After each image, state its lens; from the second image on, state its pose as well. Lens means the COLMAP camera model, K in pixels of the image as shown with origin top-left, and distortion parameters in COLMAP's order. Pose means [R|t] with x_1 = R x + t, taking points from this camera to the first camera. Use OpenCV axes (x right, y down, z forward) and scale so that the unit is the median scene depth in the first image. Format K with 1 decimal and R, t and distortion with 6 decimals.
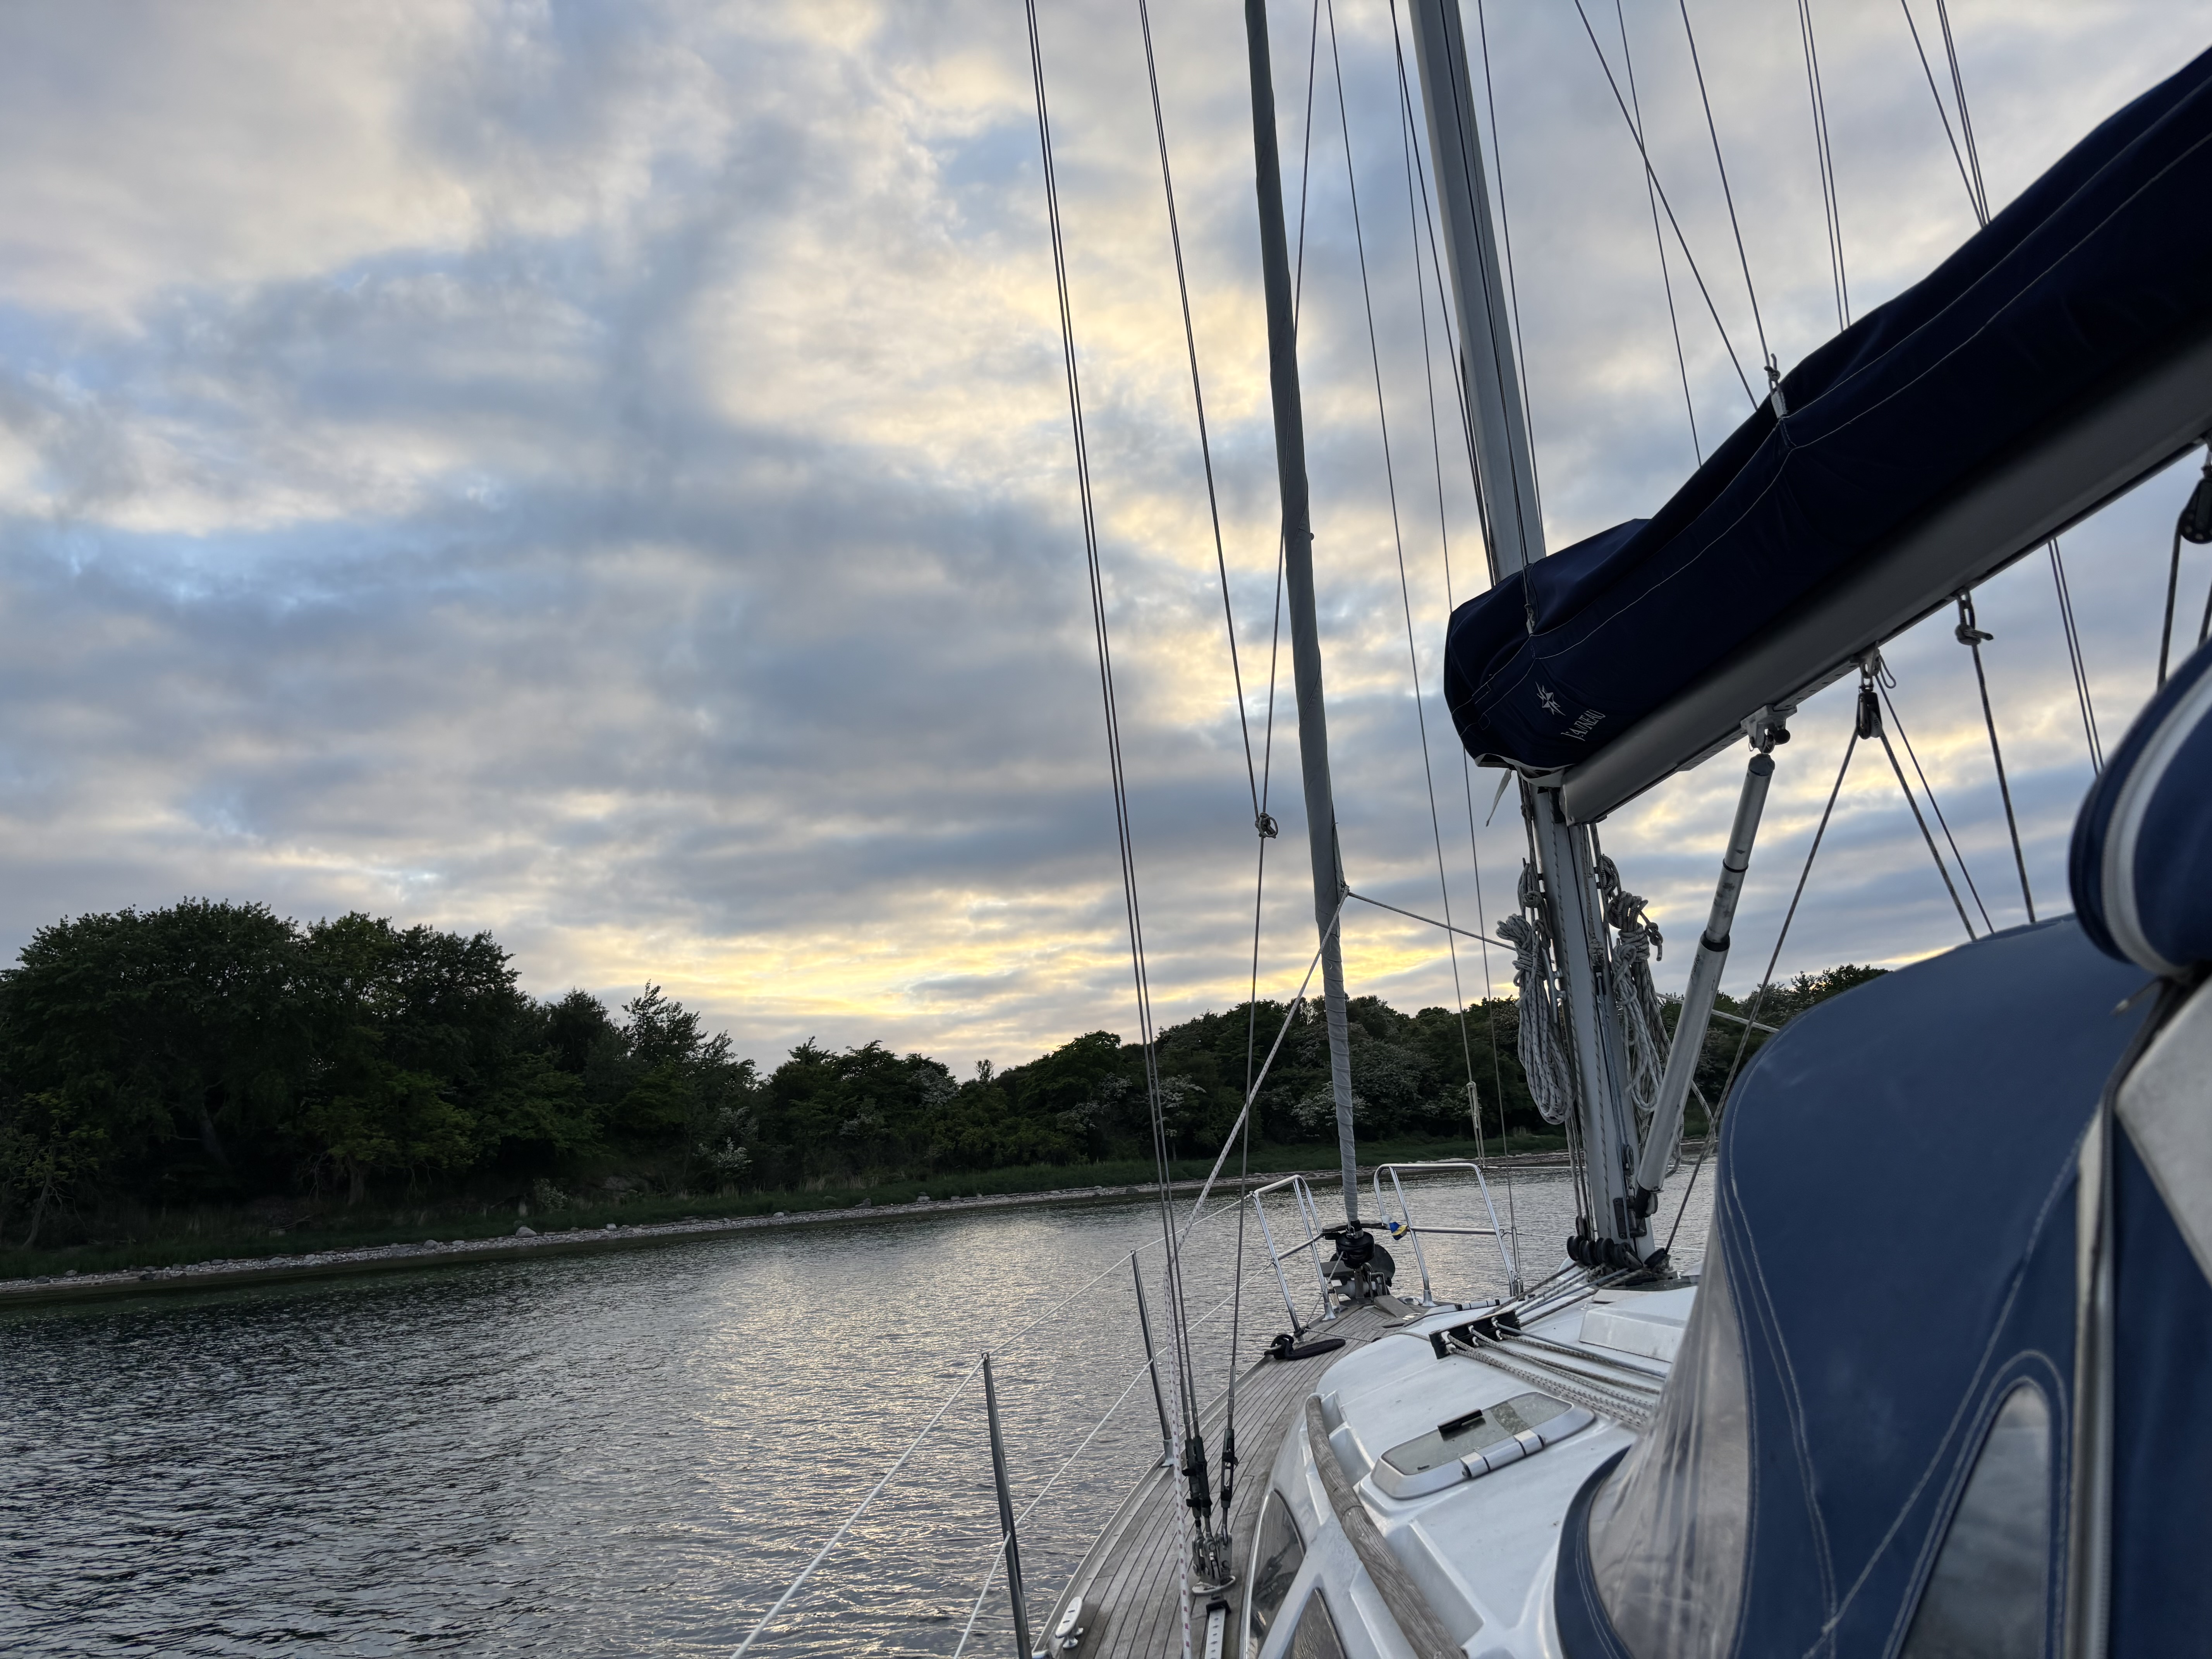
lens RADIAL K [[1713.9, 0, 1100.8], [0, 1713.9, 798.7], [0, 0, 1]] dist [0.023193, -0.032177]
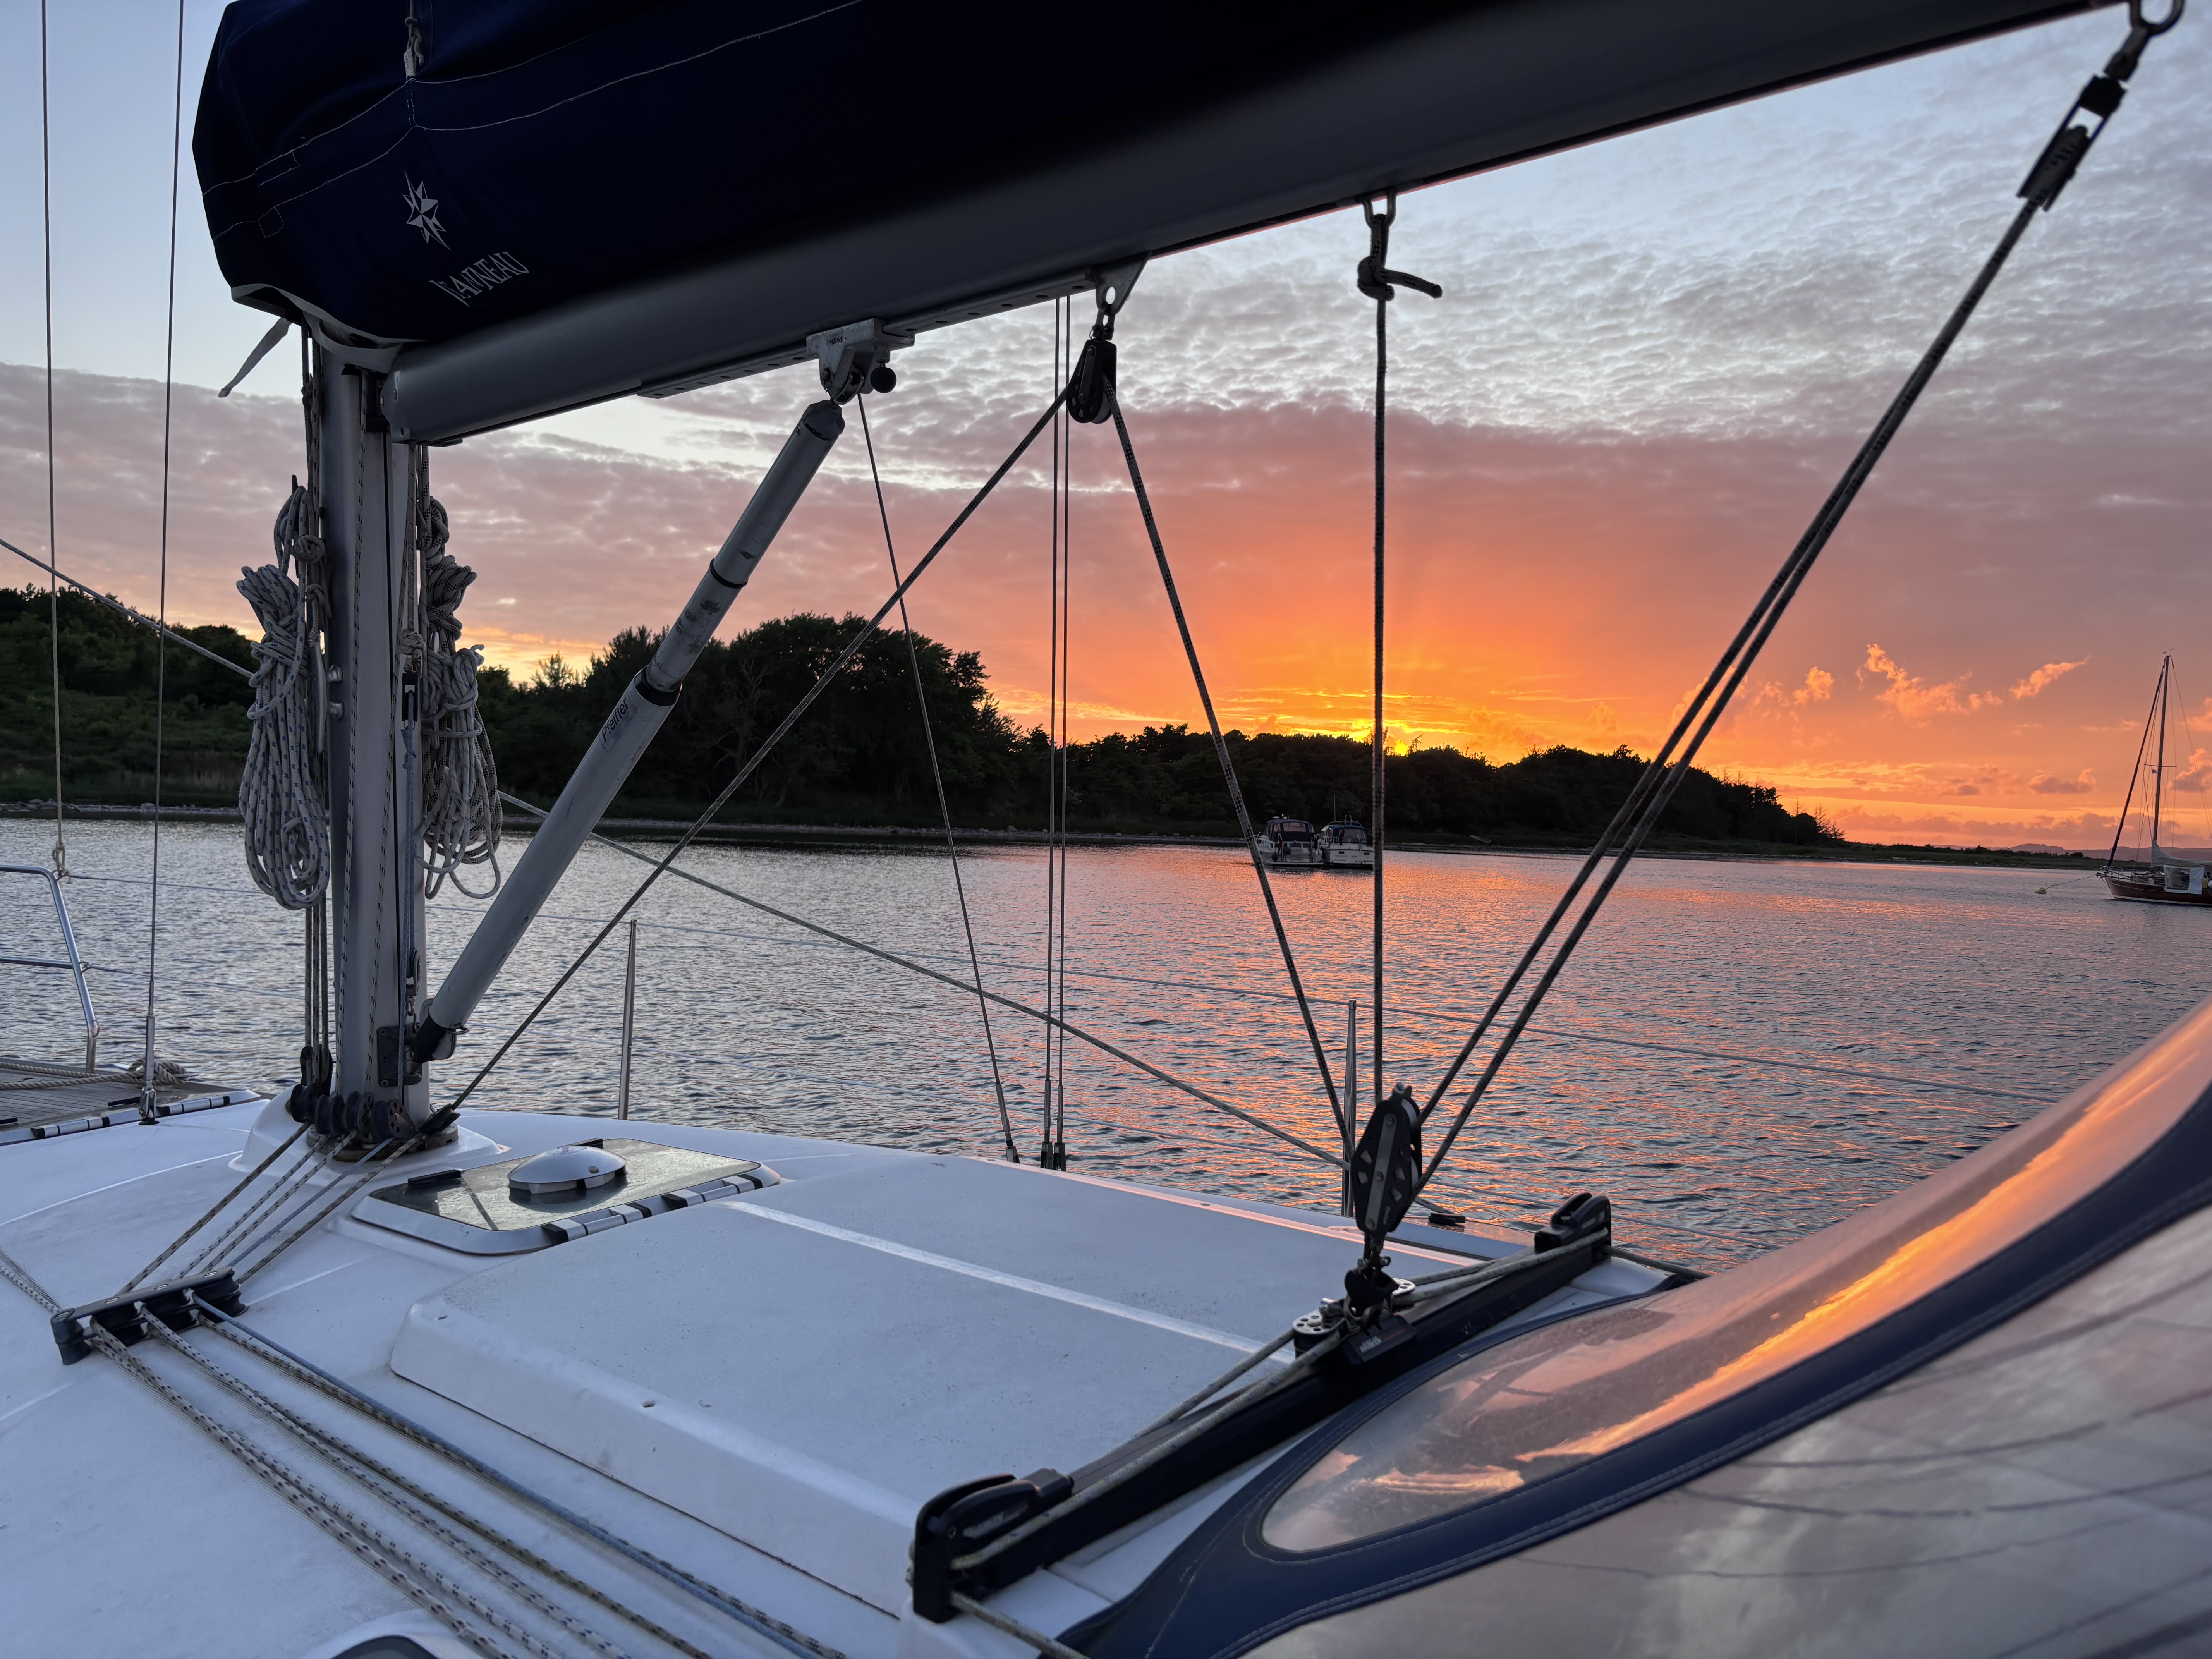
lens RADIAL K [[1713.9, 0, 1152.4], [0, 1713.9, 808.6], [0, 0, 1]] dist [0.023193, -0.032177]
pose [[0.687707, 0.057153, 0.723735, 0.023608], [-0.201666, 0.972702, 0.114813, 0.018379], [-0.697416, -0.224910, 0.680460, 0.373936]]
